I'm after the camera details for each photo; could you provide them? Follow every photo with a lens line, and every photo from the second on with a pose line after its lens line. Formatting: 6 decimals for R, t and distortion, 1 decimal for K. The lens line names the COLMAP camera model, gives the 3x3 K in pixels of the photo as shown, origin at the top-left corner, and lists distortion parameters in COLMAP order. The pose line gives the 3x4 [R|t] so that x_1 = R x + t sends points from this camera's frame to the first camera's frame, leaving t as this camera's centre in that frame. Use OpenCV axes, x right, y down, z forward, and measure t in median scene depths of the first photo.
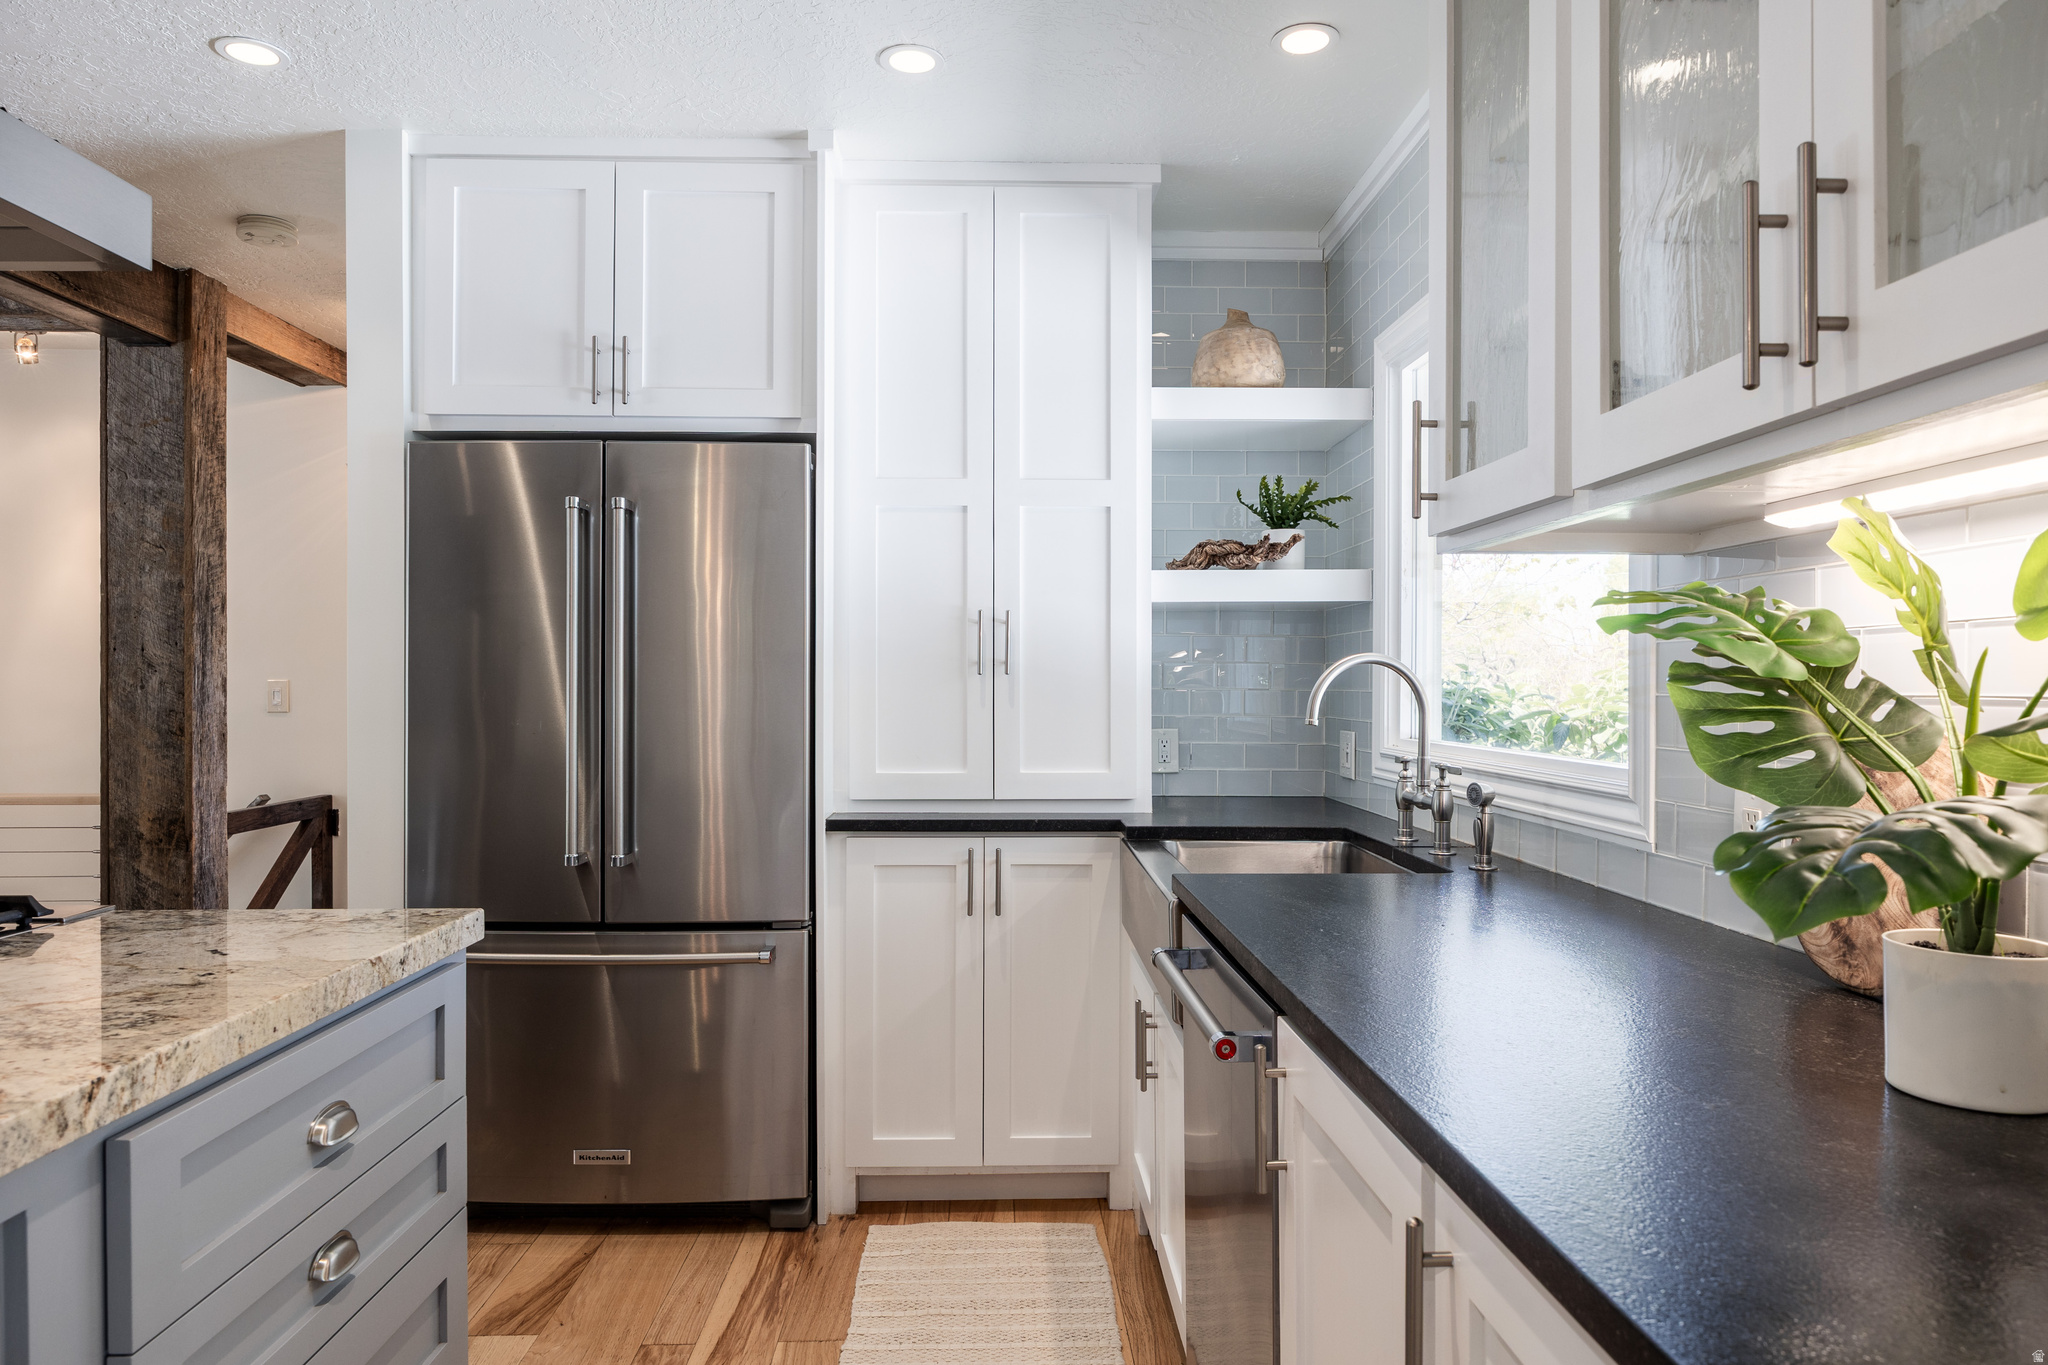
lens RADIAL K [[1303.6, 0, 1037.2], [0, 1303.6, 681.9], [0, 0, 1]] dist [-0.016942, 0.007147]
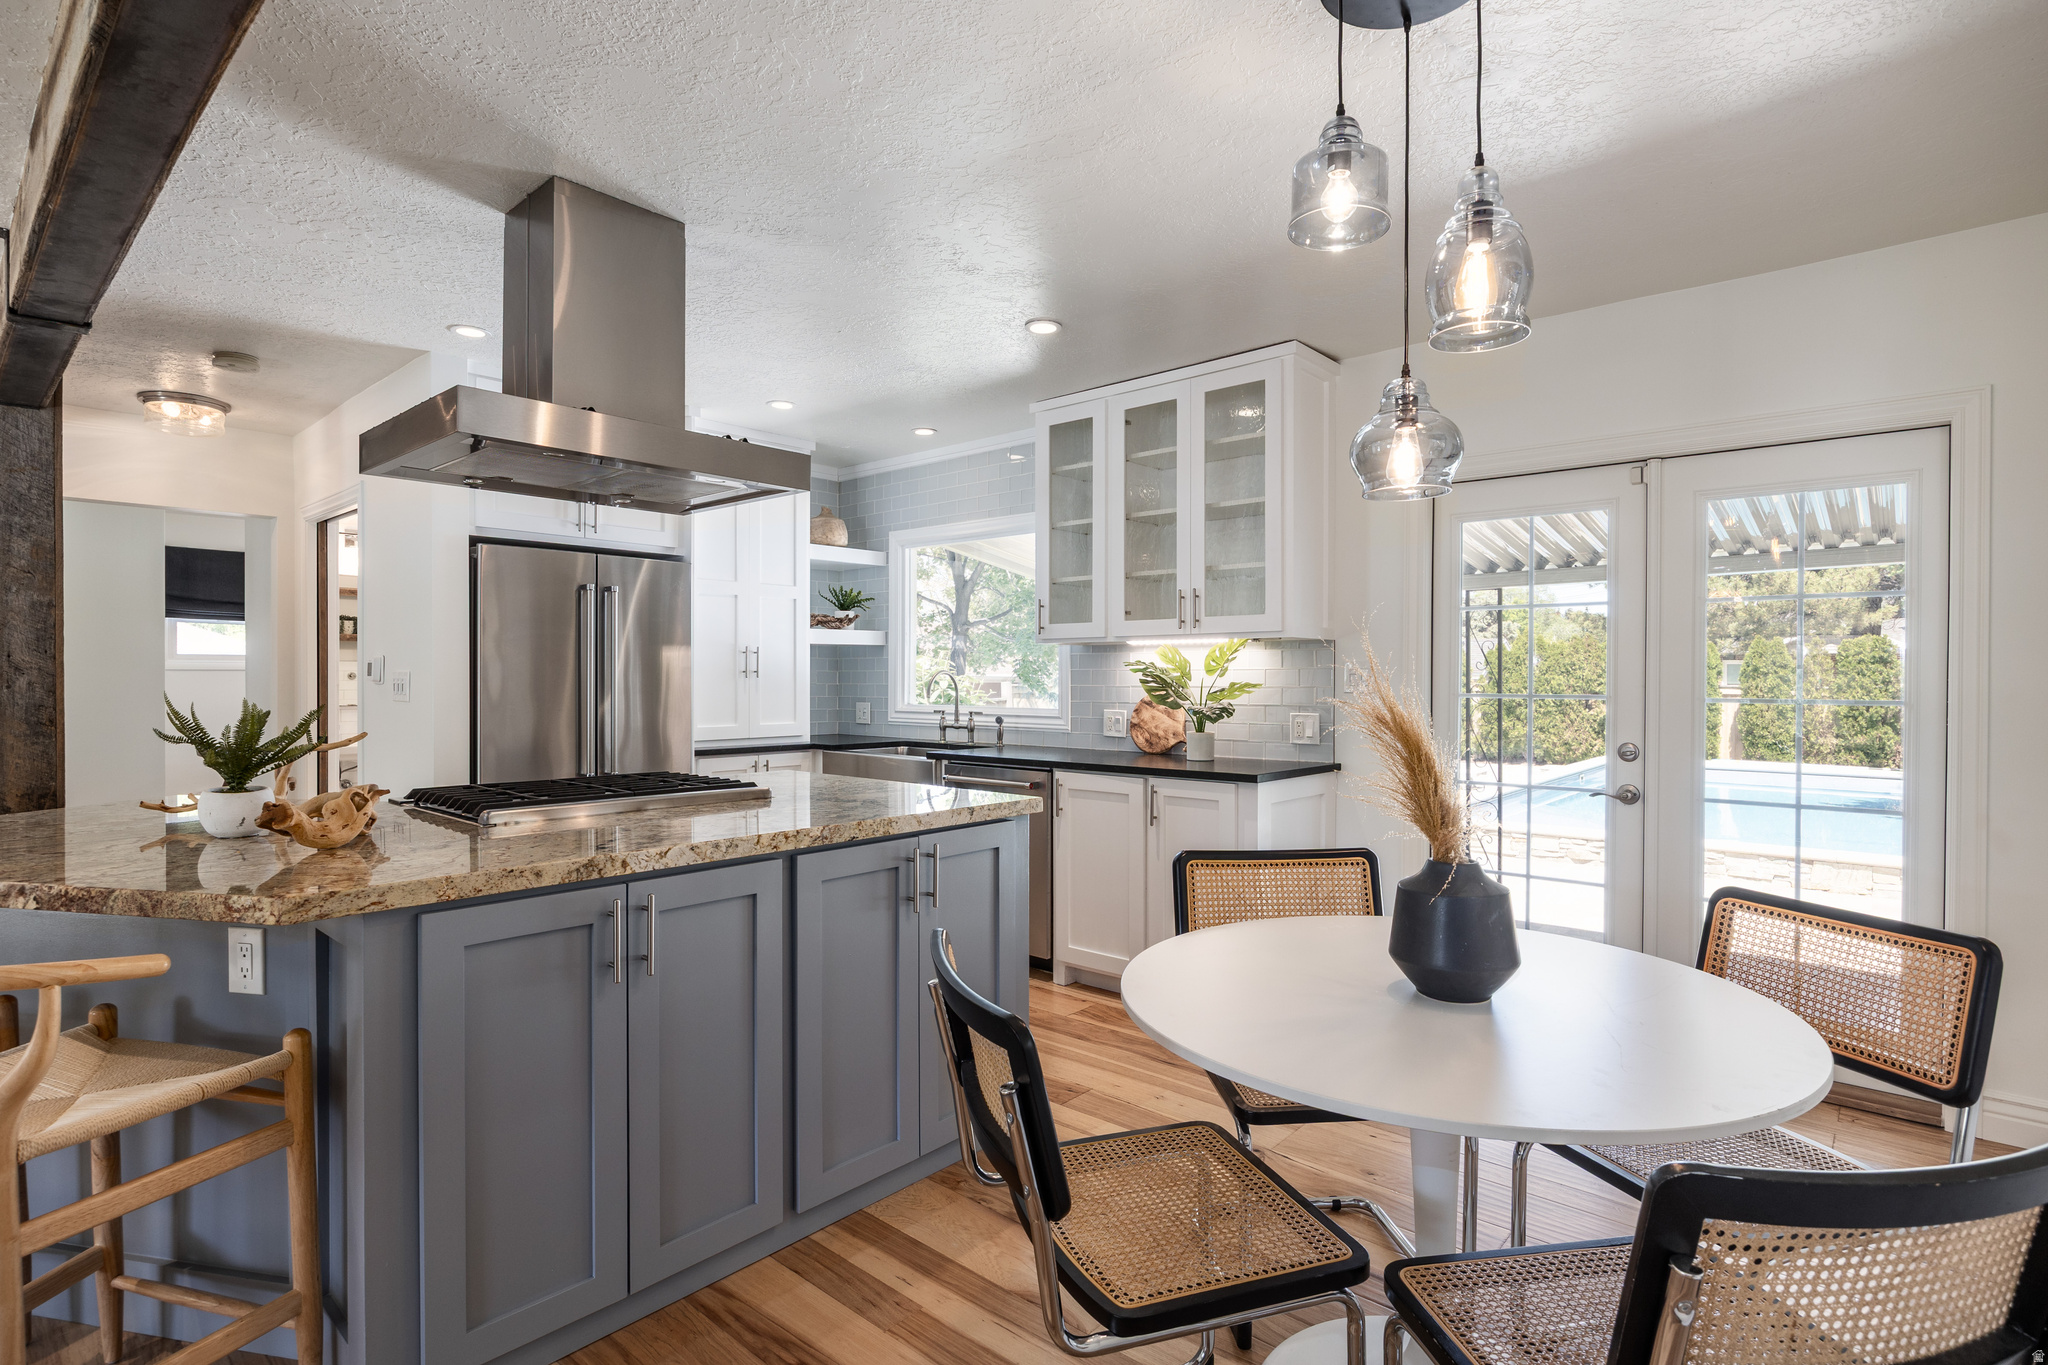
lens RADIAL K [[1012.1, 0, 1069.1], [0, 1012.1, 685.4], [0, 0, 1]] dist [0.005166, 0.001483]
pose [[0.666361, -0.008216, 0.745584, -0.909514], [-0.001823, 0.999918, 0.012648, -0.013842], [-0.745627, -0.009788, 0.666292, -0.462673]]
